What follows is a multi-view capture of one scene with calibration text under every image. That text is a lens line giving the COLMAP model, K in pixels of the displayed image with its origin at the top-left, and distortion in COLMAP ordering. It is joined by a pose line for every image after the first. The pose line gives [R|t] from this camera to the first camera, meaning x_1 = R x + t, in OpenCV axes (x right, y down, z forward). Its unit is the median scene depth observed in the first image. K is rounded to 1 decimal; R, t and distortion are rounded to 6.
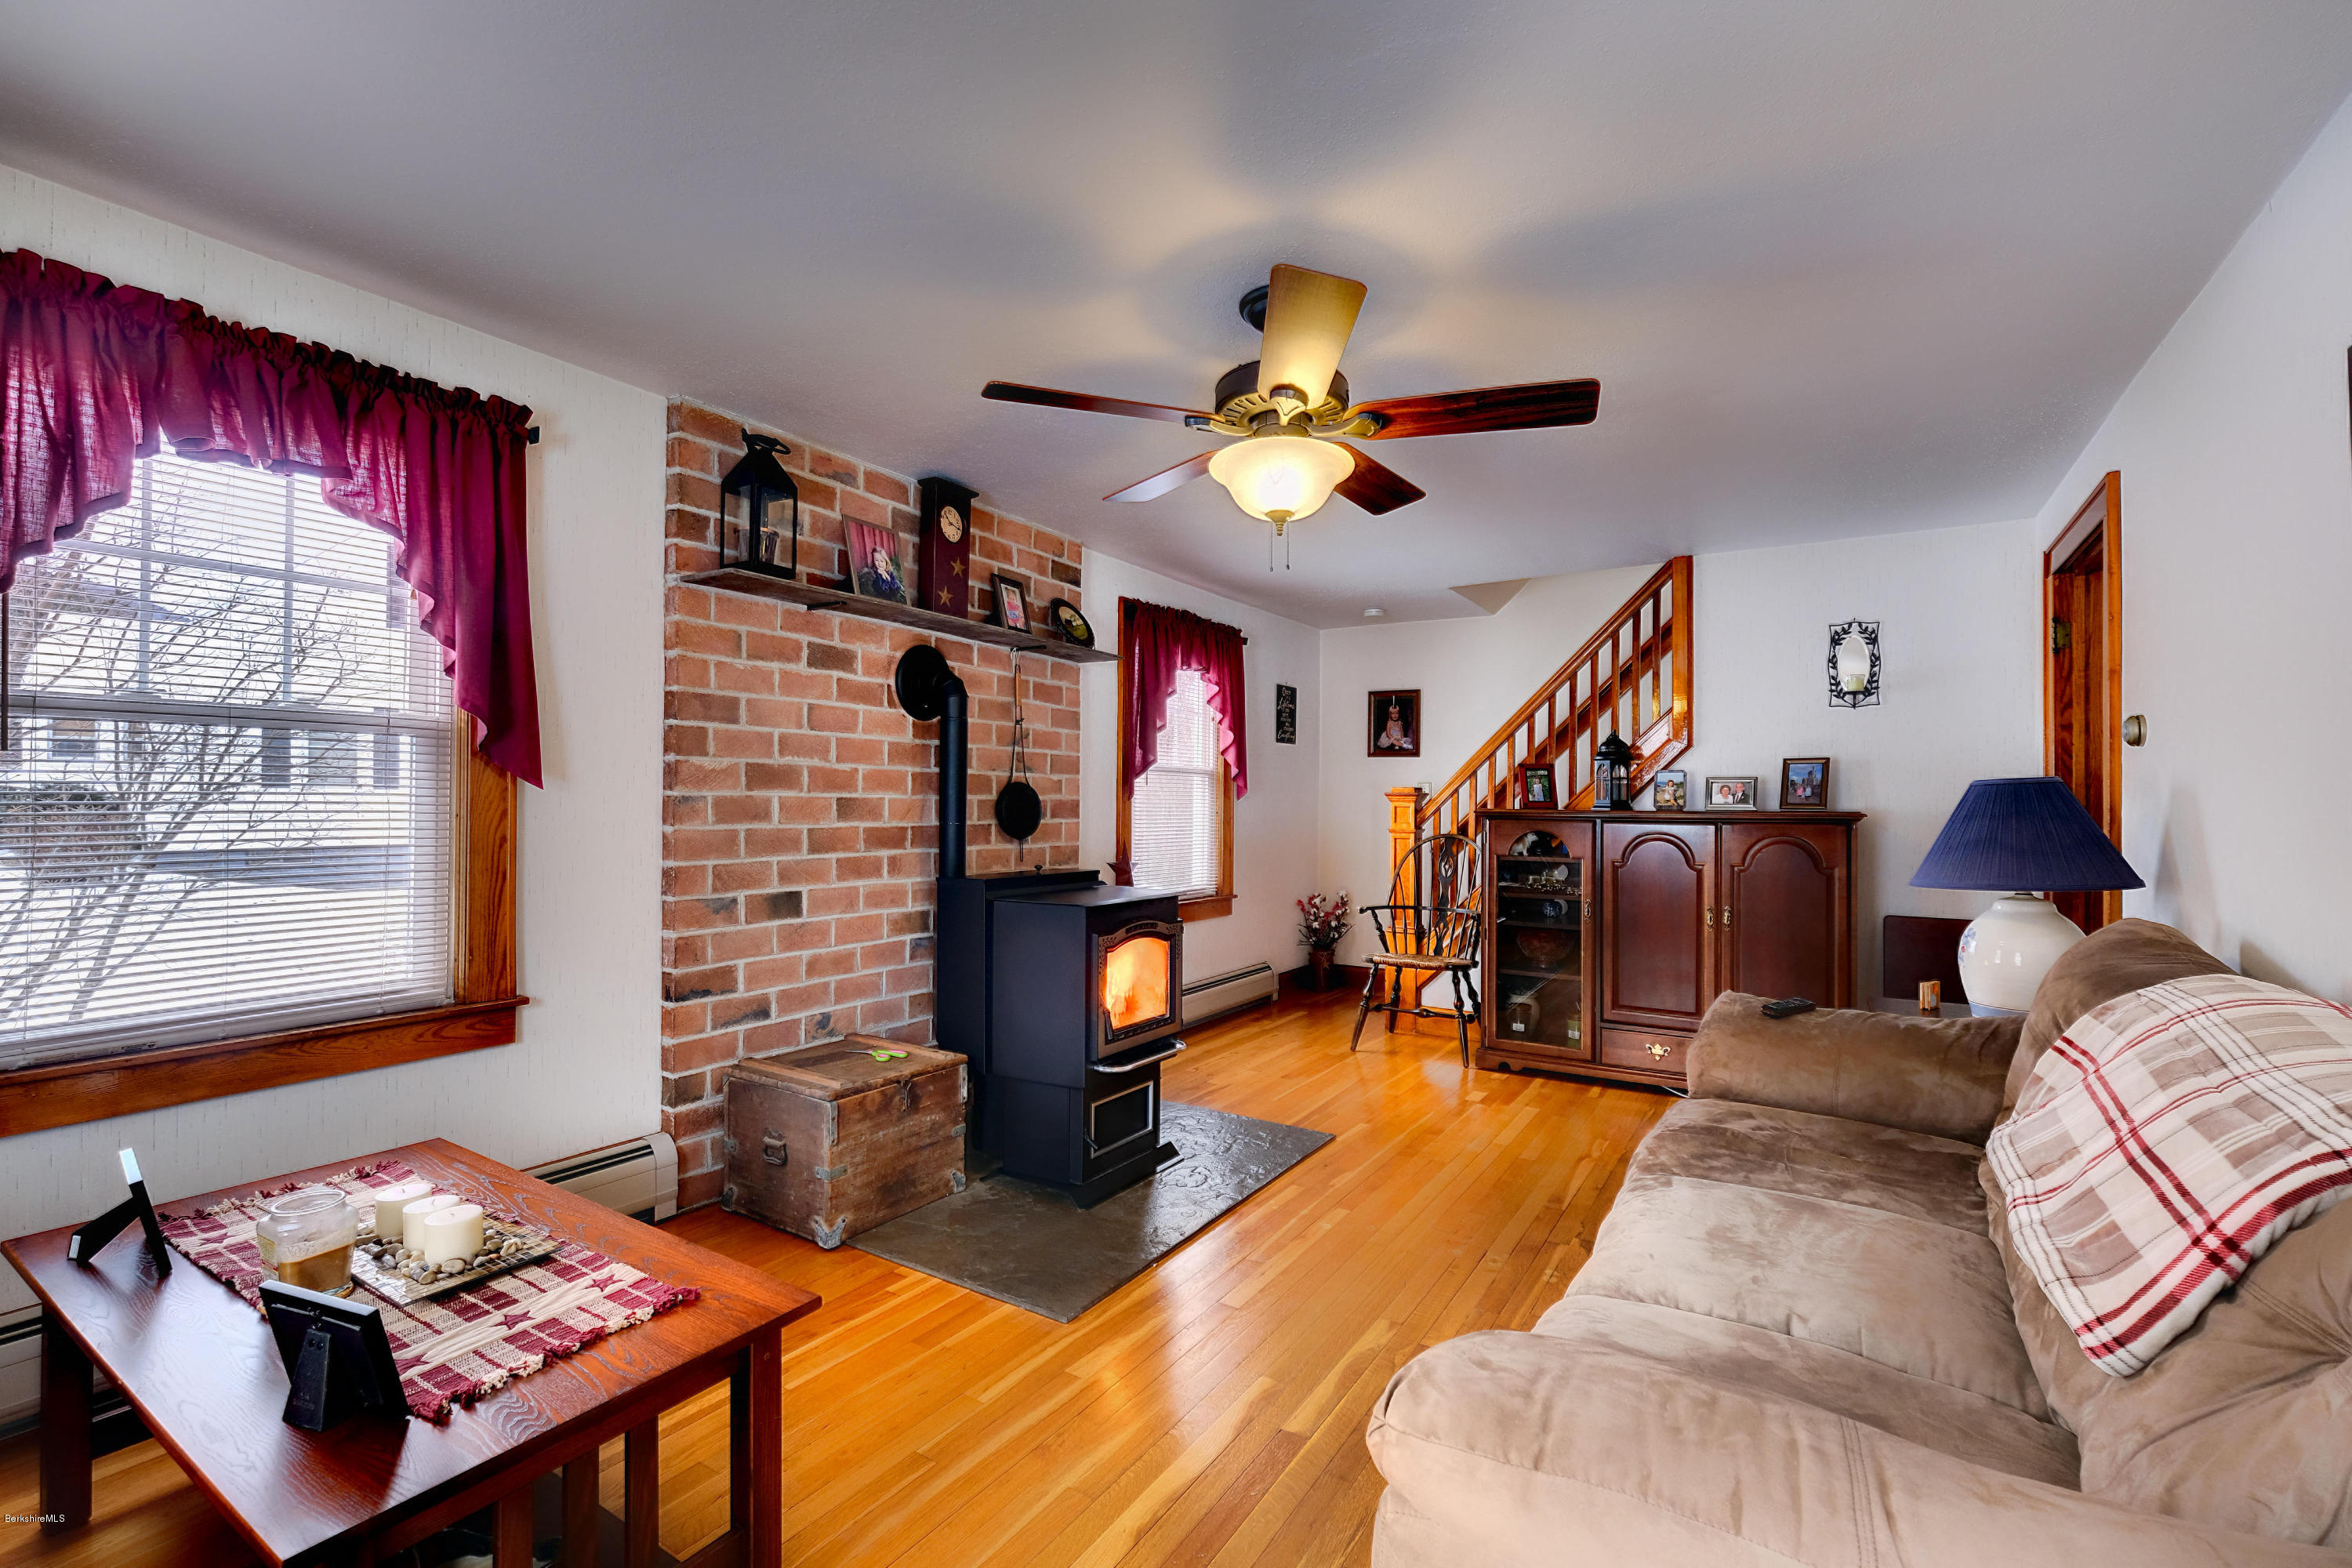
lens RADIAL K [[1015.6, 0, 1191.8], [0, 1015.6, 795.9], [0, 0, 1]] dist [-0.008079, 0.001047]
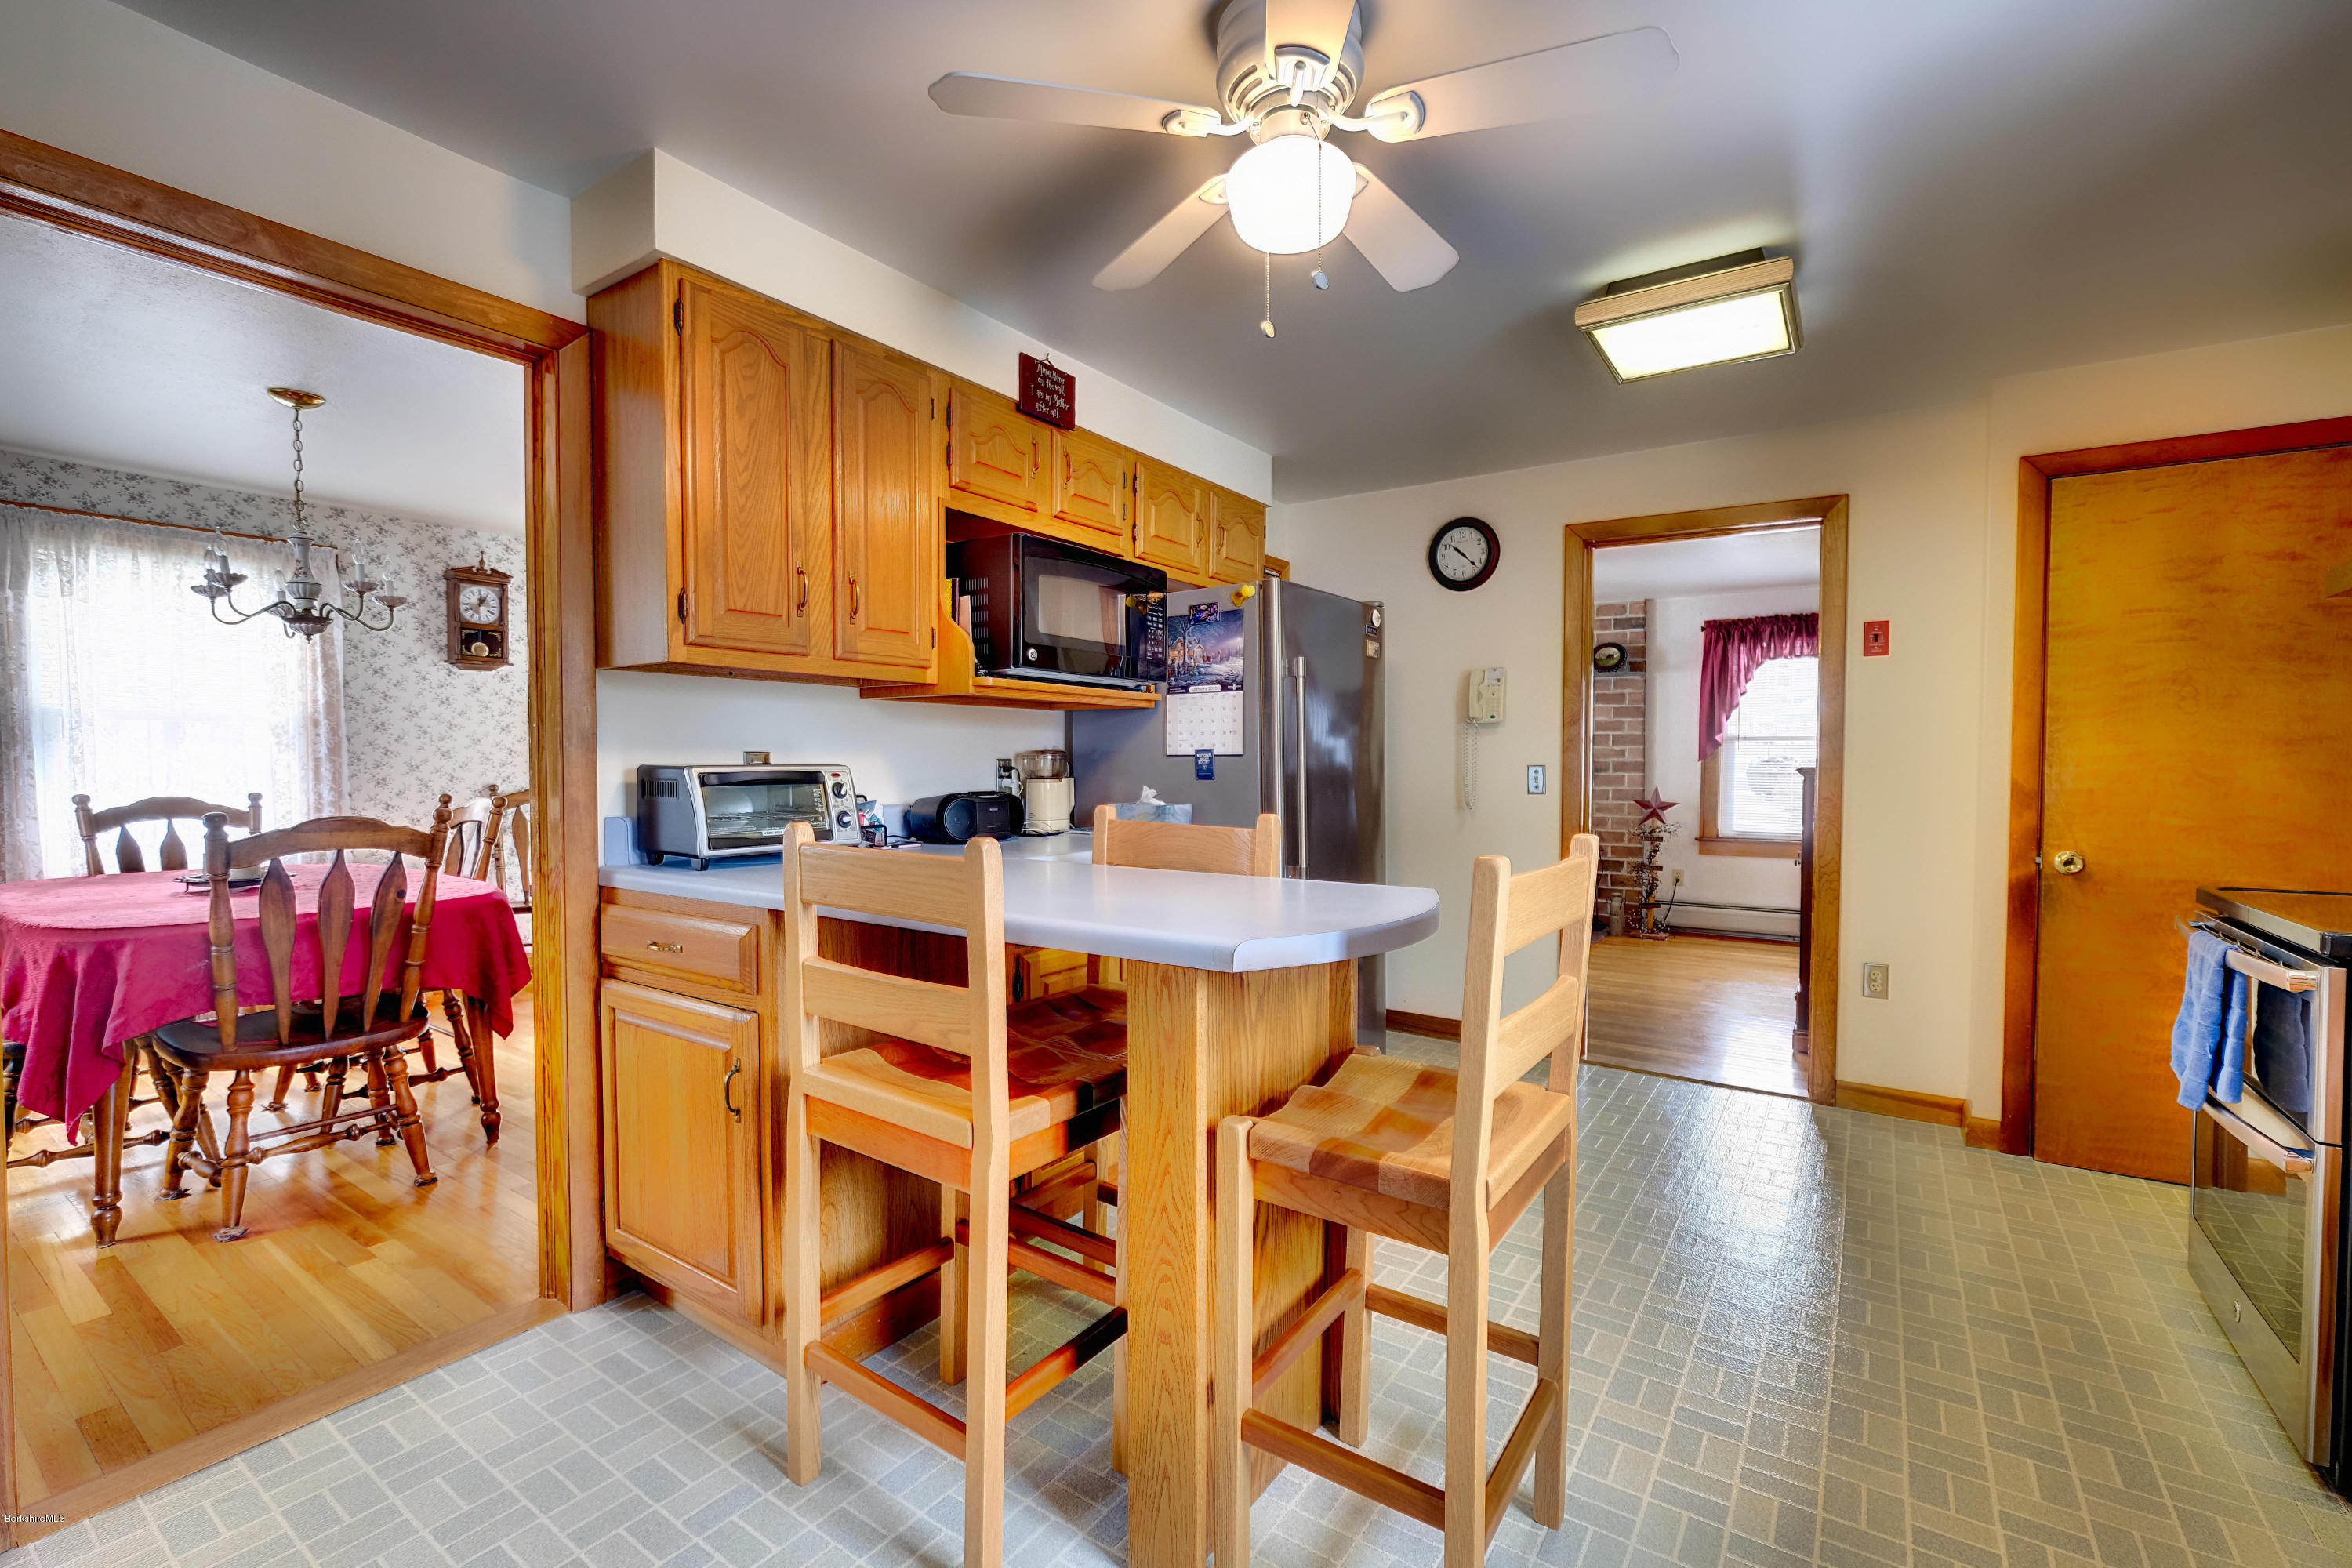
lens RADIAL K [[1015.6, 0, 1177.6], [0, 1015.6, 794.7], [0, 0, 1]] dist [-0.008079, 0.001047]
pose [[-0.052548, 0.014224, -0.998517, 2.144849], [-0.006155, 0.999875, 0.014567, 0.053590], [0.998599, 0.006912, -0.052454, 0.499704]]
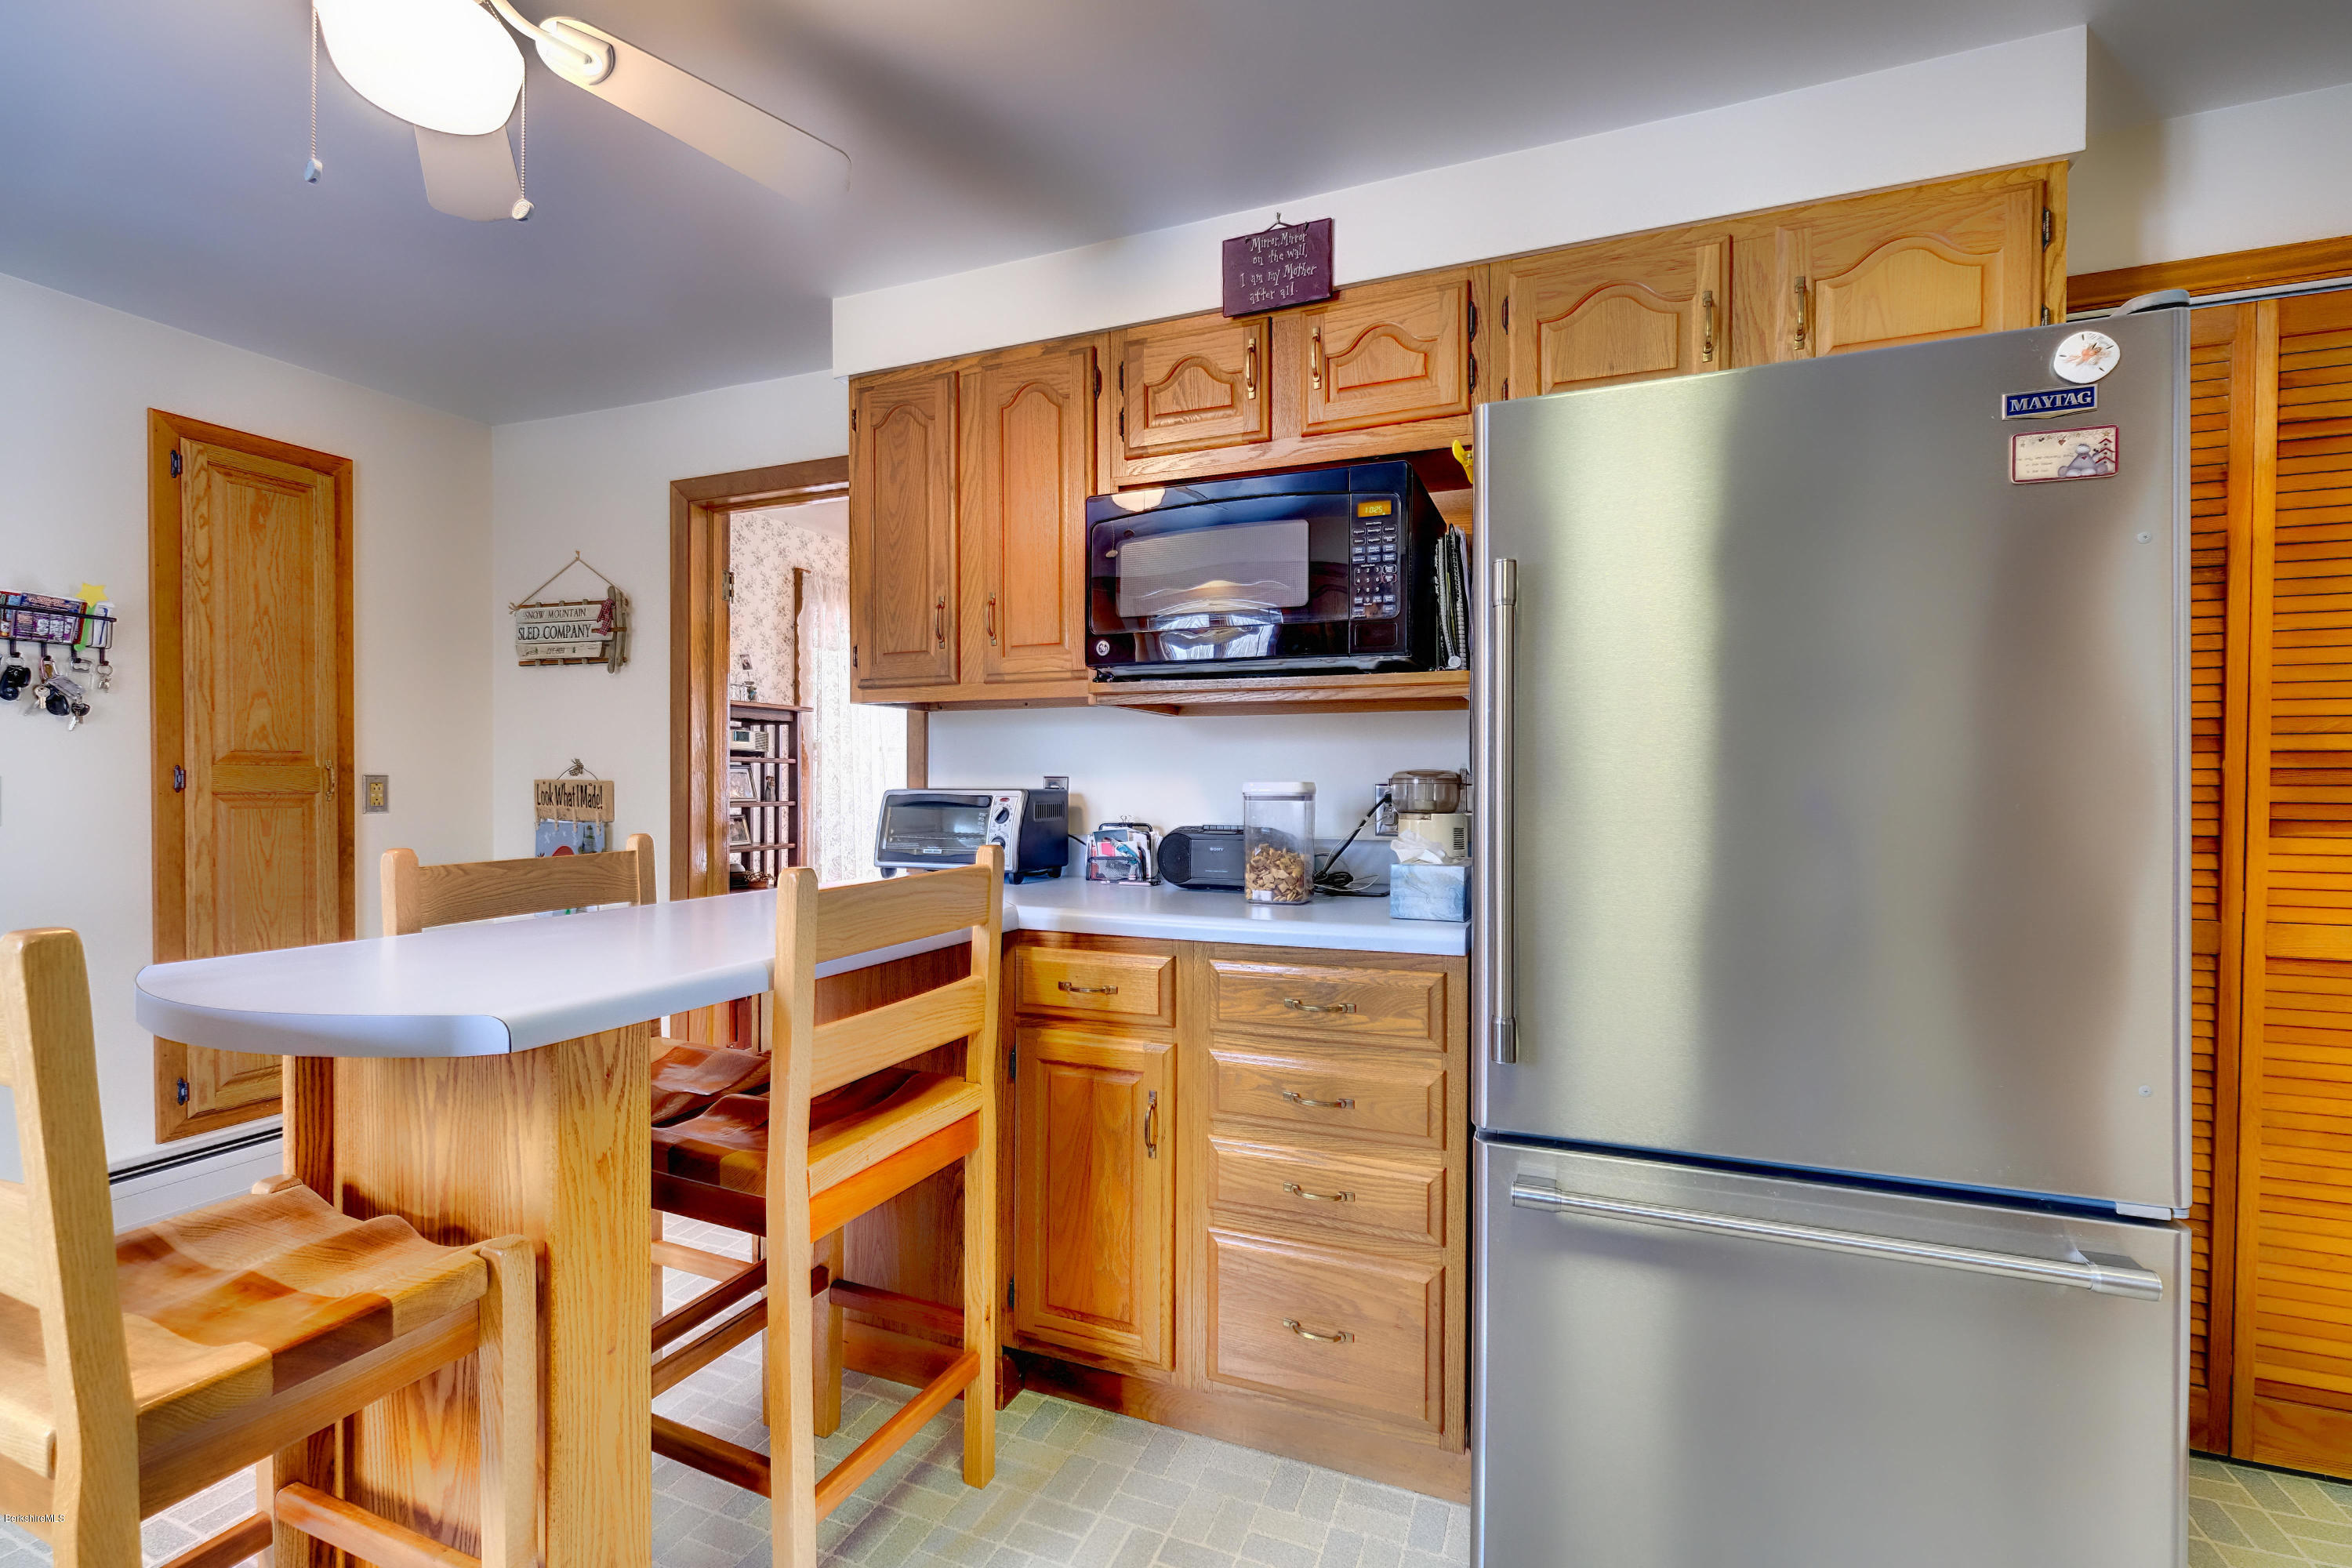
lens RADIAL K [[1015.6, 0, 1175.1], [0, 1015.6, 795.0], [0, 0, 1]] dist [-0.008079, 0.001047]
pose [[-0.986025, -0.021513, -0.165203, 1.424429], [-0.023686, 0.999657, 0.011192, 0.037250], [0.164906, 0.014948, -0.986196, 0.950045]]
